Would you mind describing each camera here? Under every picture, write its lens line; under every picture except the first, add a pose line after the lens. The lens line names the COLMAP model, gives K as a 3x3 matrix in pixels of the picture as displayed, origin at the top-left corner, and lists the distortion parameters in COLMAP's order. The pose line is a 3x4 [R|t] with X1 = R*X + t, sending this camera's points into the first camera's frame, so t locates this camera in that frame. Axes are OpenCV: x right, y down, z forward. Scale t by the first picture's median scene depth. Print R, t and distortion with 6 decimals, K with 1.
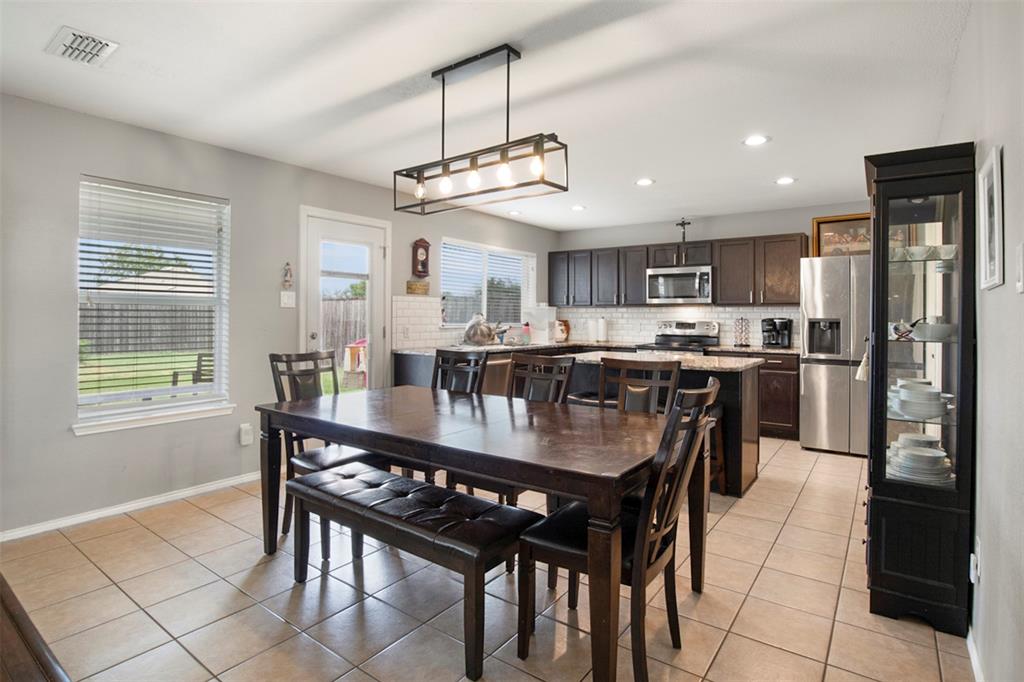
lens RADIAL K [[518.4, 0, 507.1], [0, 518.4, 319.9], [0, 0, 1]] dist [-0.042001, 0.002430]
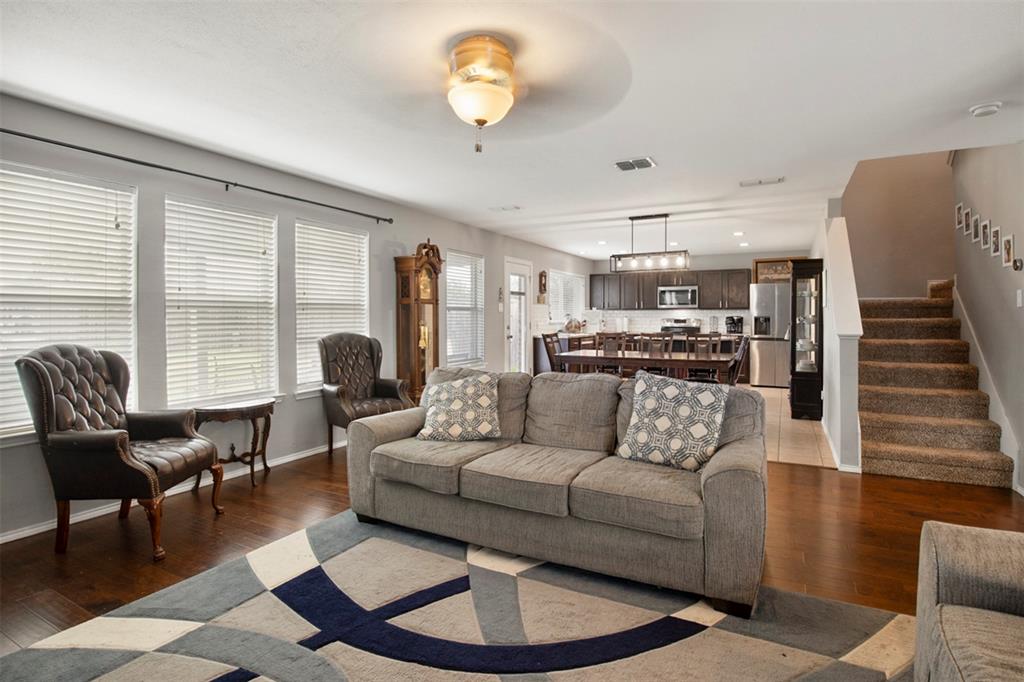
lens RADIAL K [[518.4, 0, 511.9], [0, 518.4, 334.6], [0, 0, 1]] dist [-0.042001, 0.002430]
pose [[0.987893, -0.011647, 0.154701, -0.509952], [0.007024, 0.999513, 0.030396, 0.000313], [-0.154979, -0.028941, 0.987494, -0.638750]]
